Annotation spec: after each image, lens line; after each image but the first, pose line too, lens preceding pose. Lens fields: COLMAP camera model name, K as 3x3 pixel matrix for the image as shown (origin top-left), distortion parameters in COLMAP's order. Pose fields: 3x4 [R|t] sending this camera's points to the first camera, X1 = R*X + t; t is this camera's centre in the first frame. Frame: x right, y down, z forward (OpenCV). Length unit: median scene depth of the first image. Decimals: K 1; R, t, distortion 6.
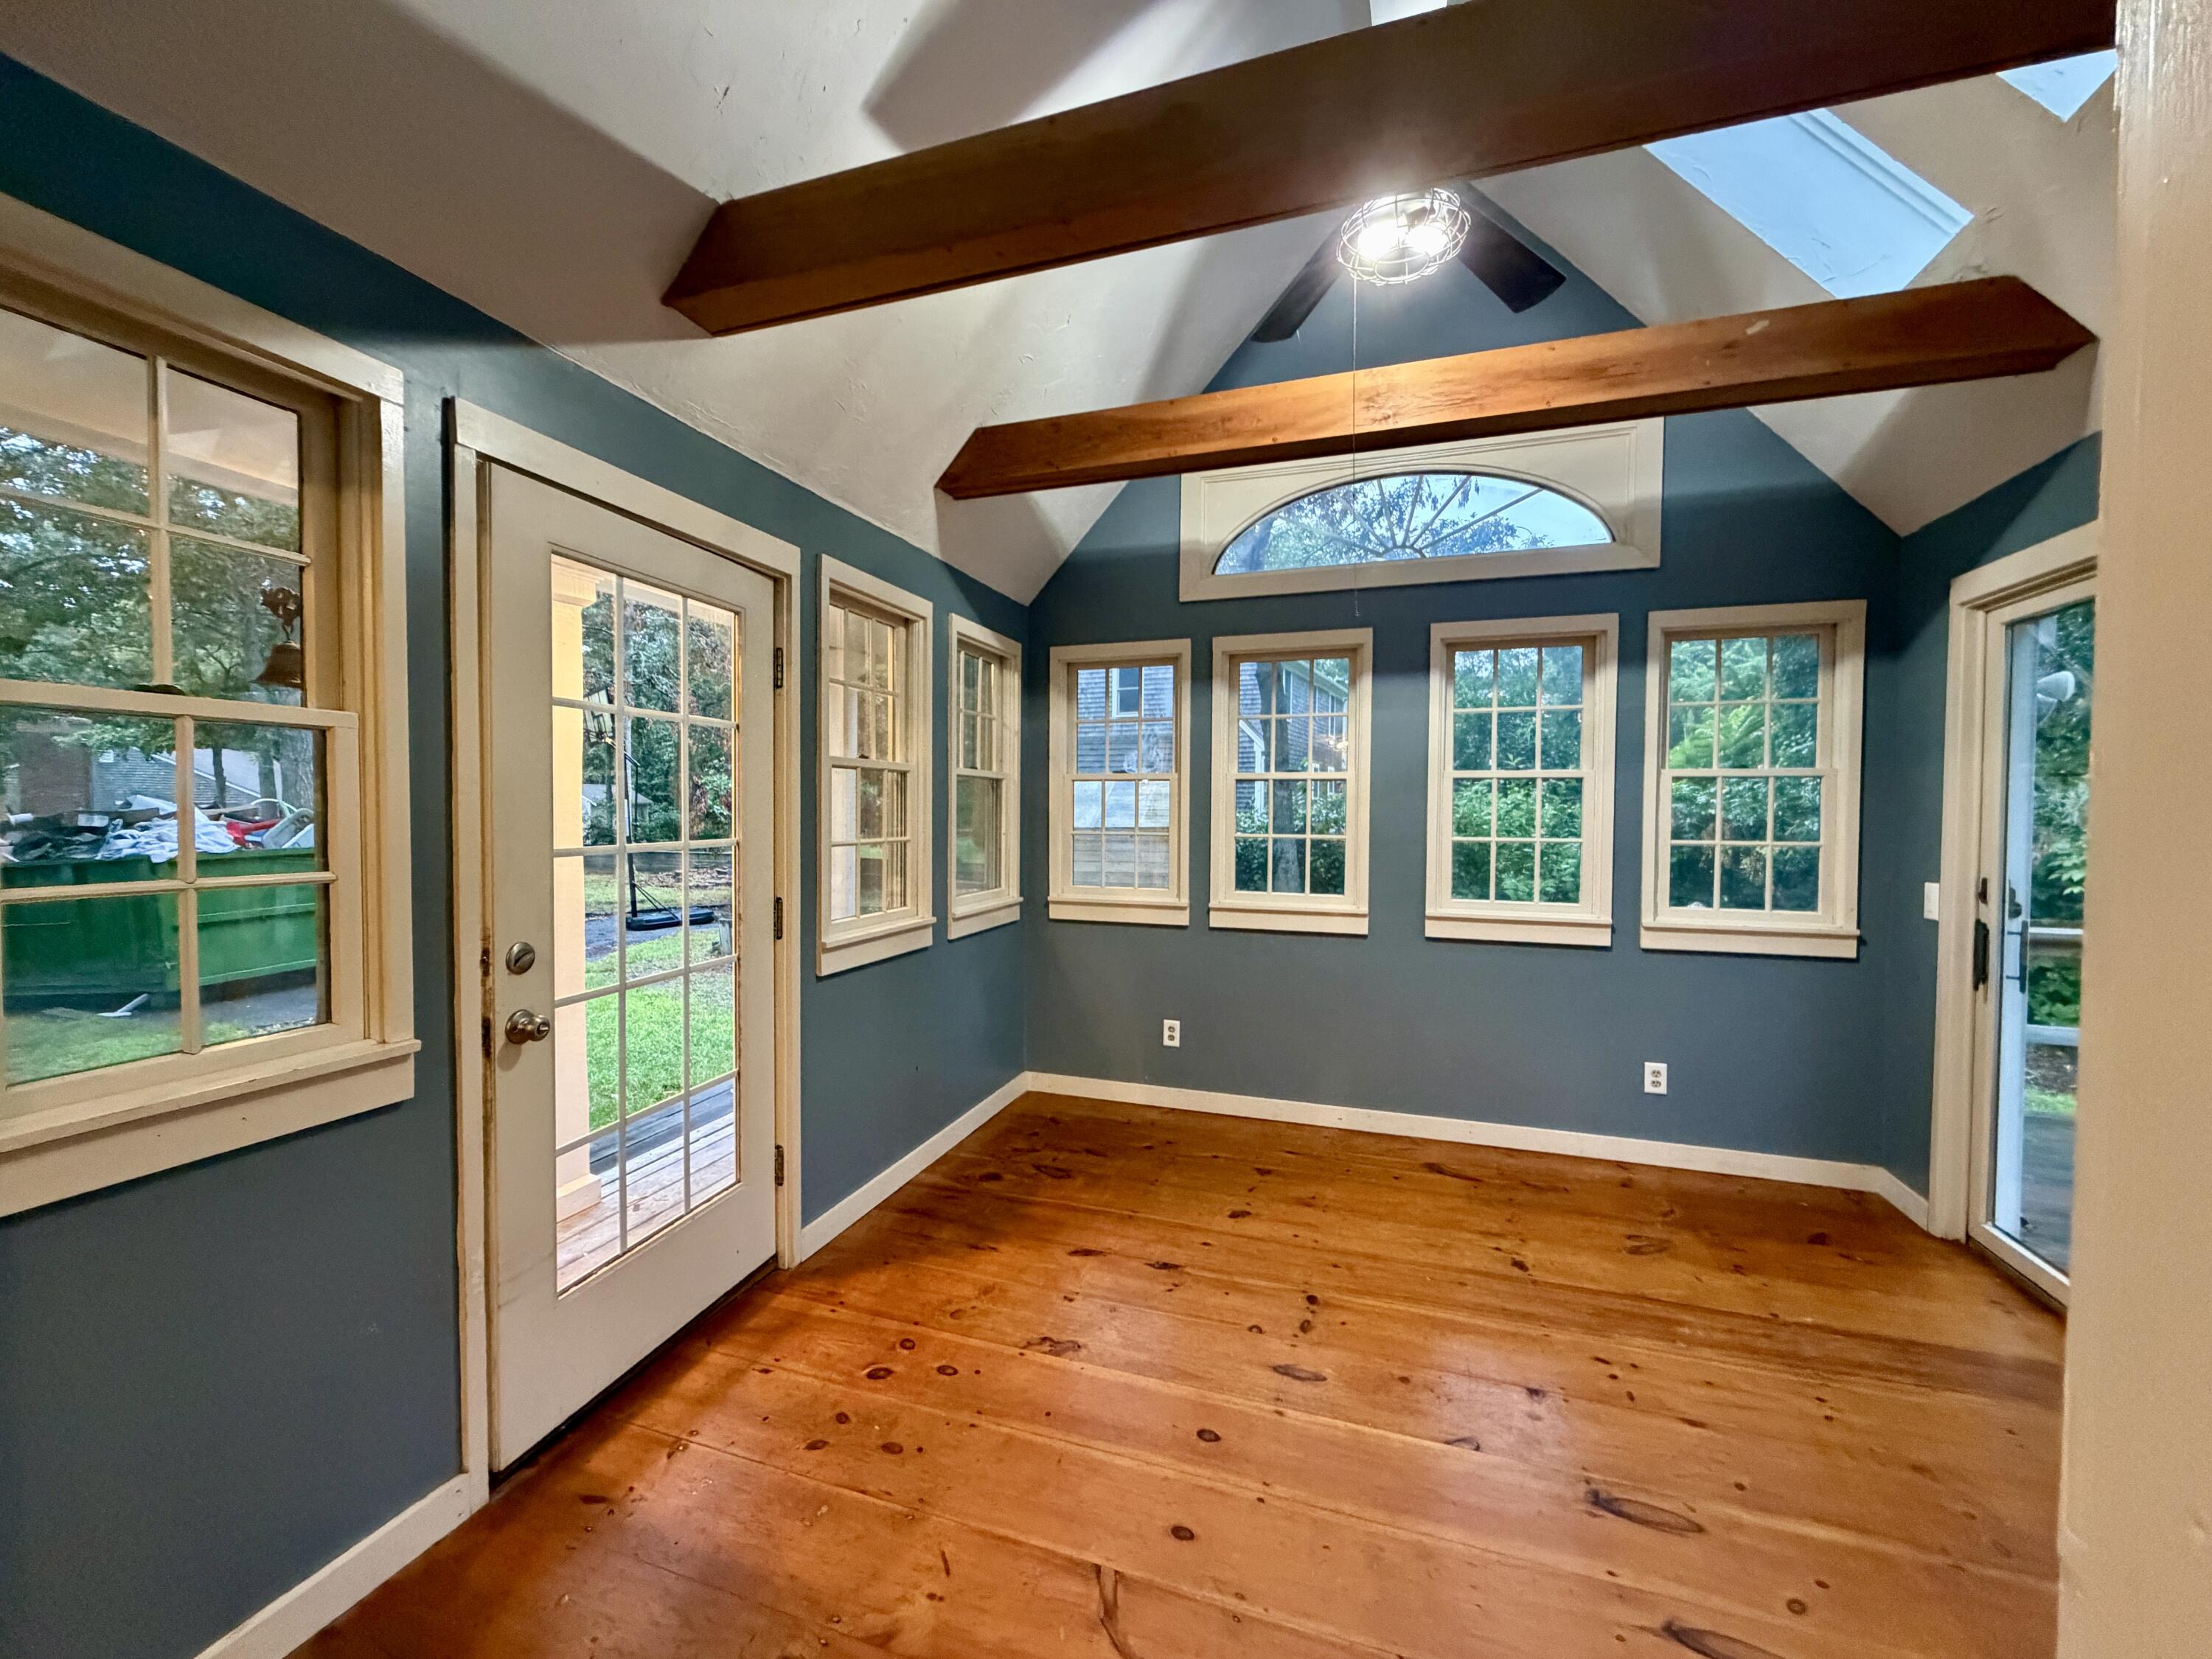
lens RADIAL K [[887.0, 0, 1097.4], [0, 887.0, 831.6], [0, 0, 1]] dist [-0.000006, -0.000190]
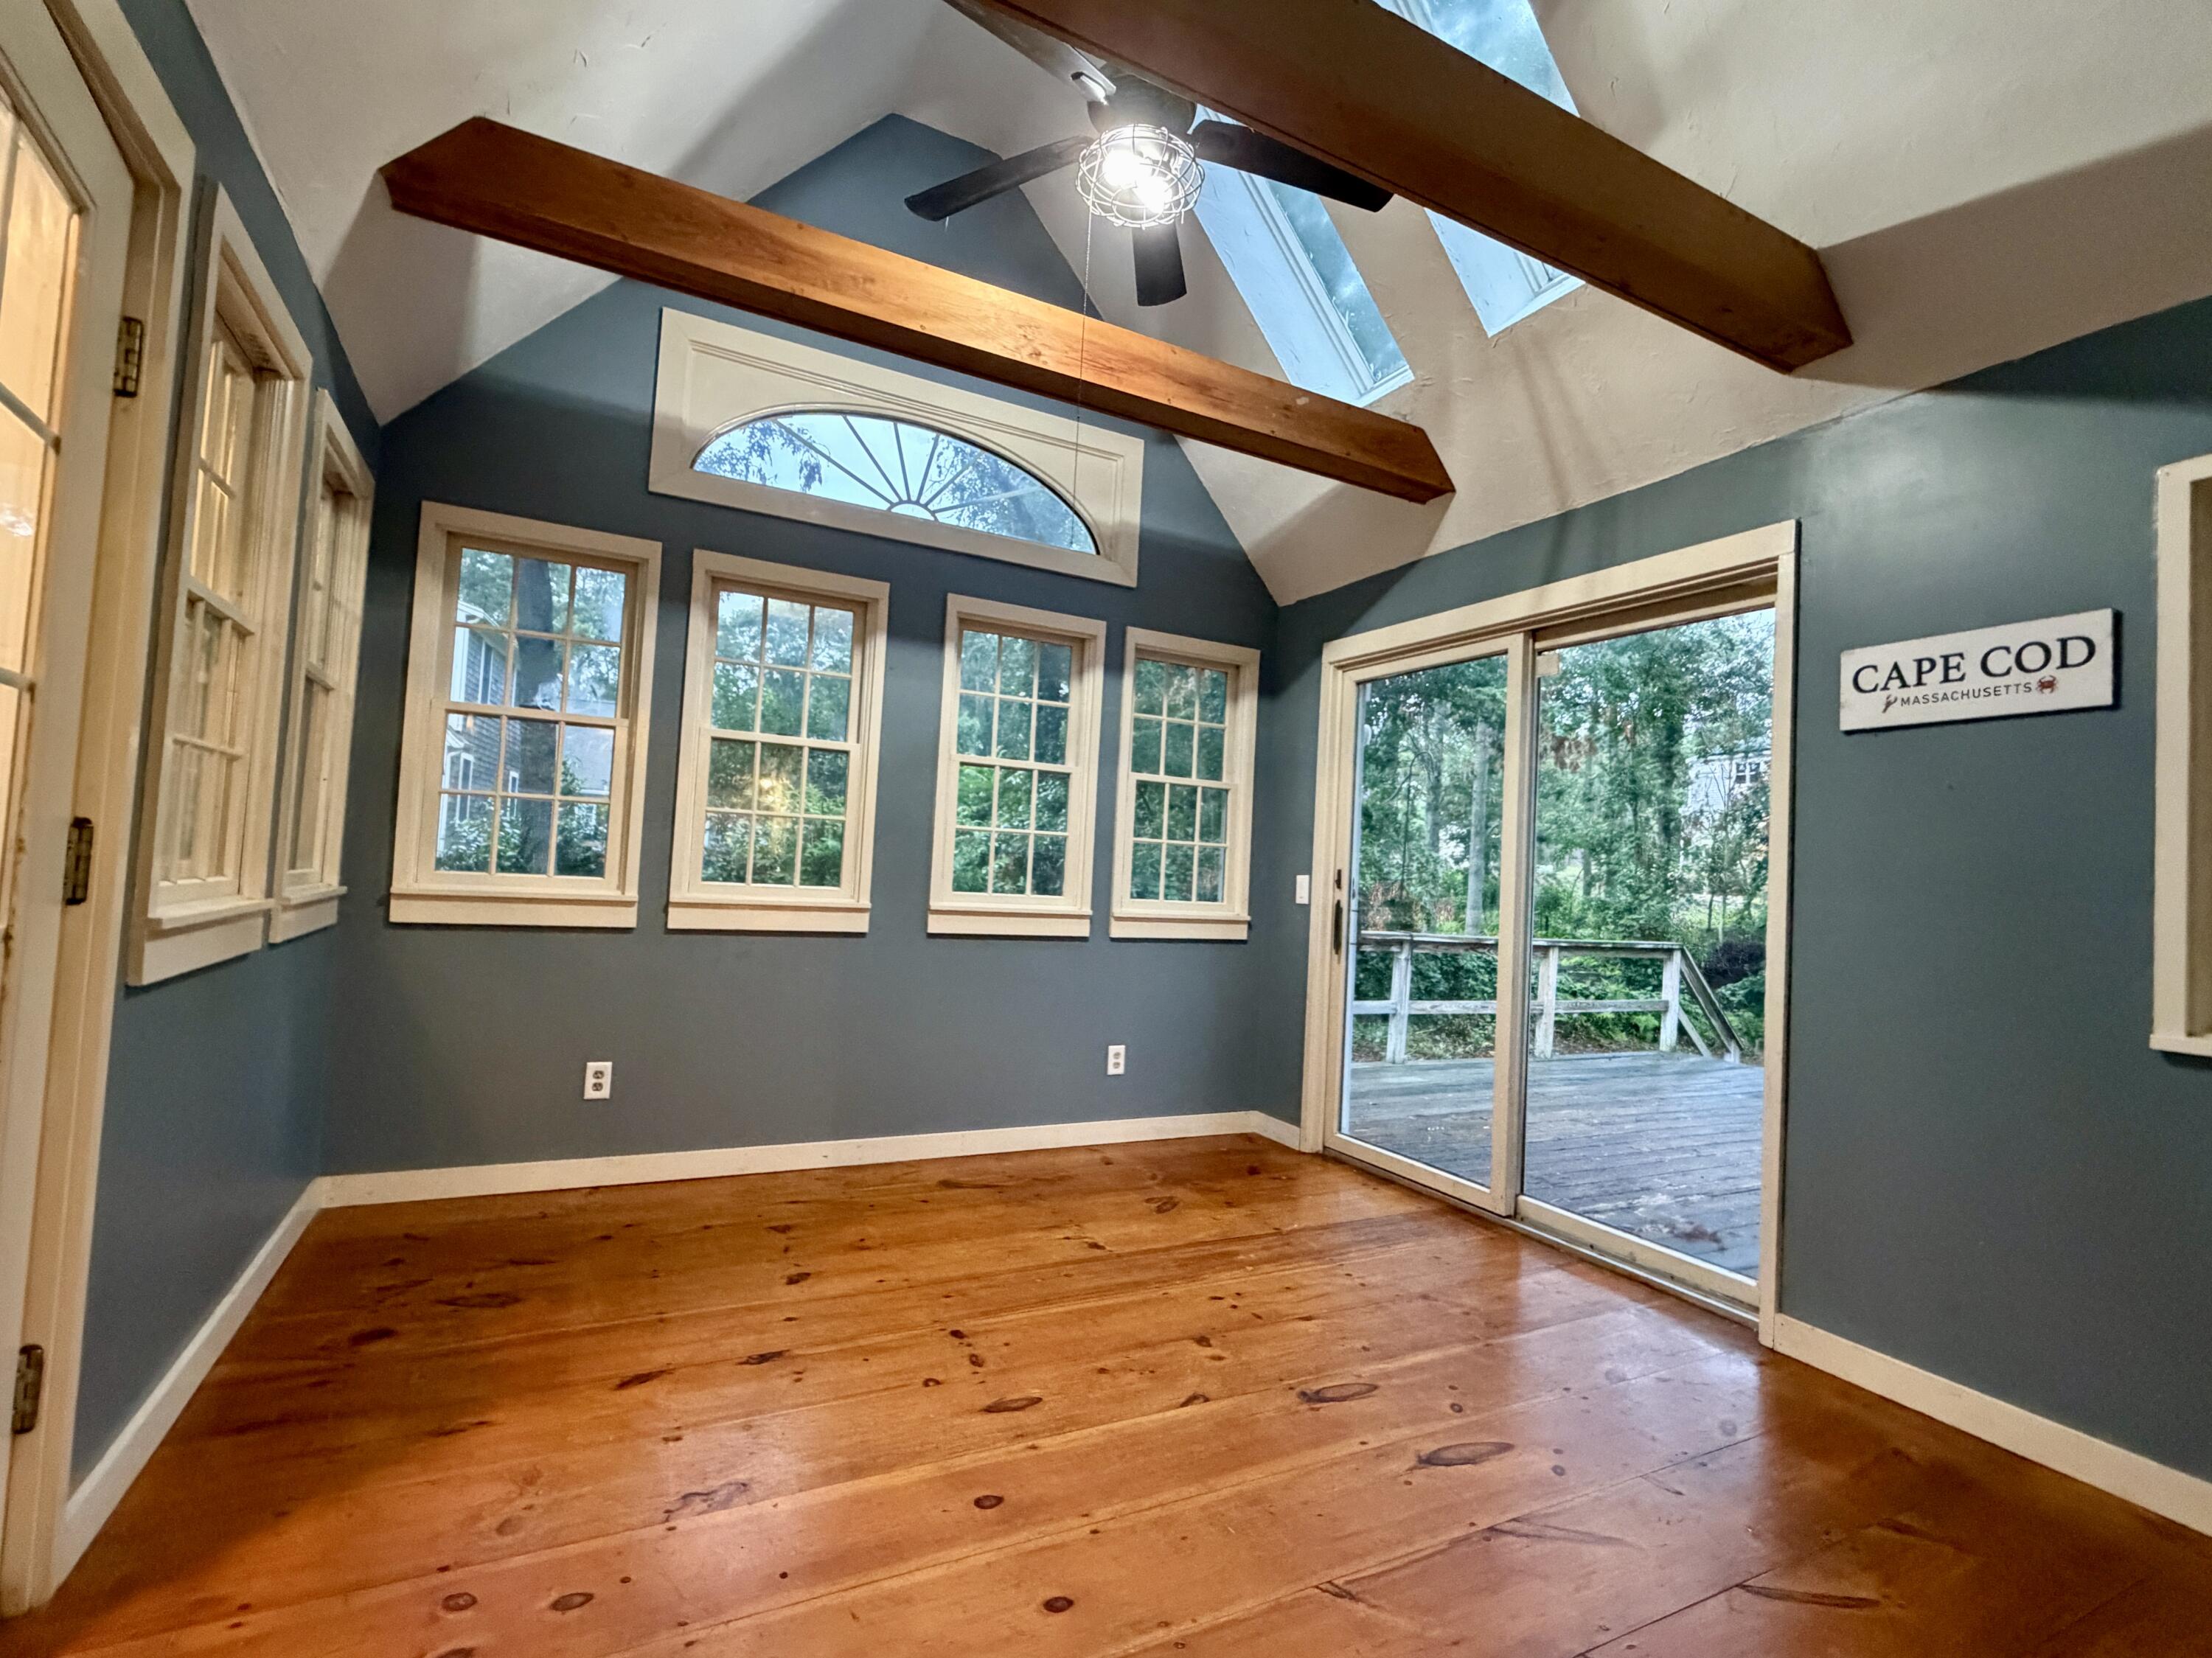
lens RADIAL K [[1022.1, 0, 1106.0], [0, 1022.1, 829.0], [0, 0, 1]] dist [0.001317, -0.000543]
pose [[0.690177, 0.061058, 0.721060, -0.305970], [-0.028800, 0.997962, -0.056940, 0.077929], [-0.723068, 0.018532, 0.690529, 0.170309]]
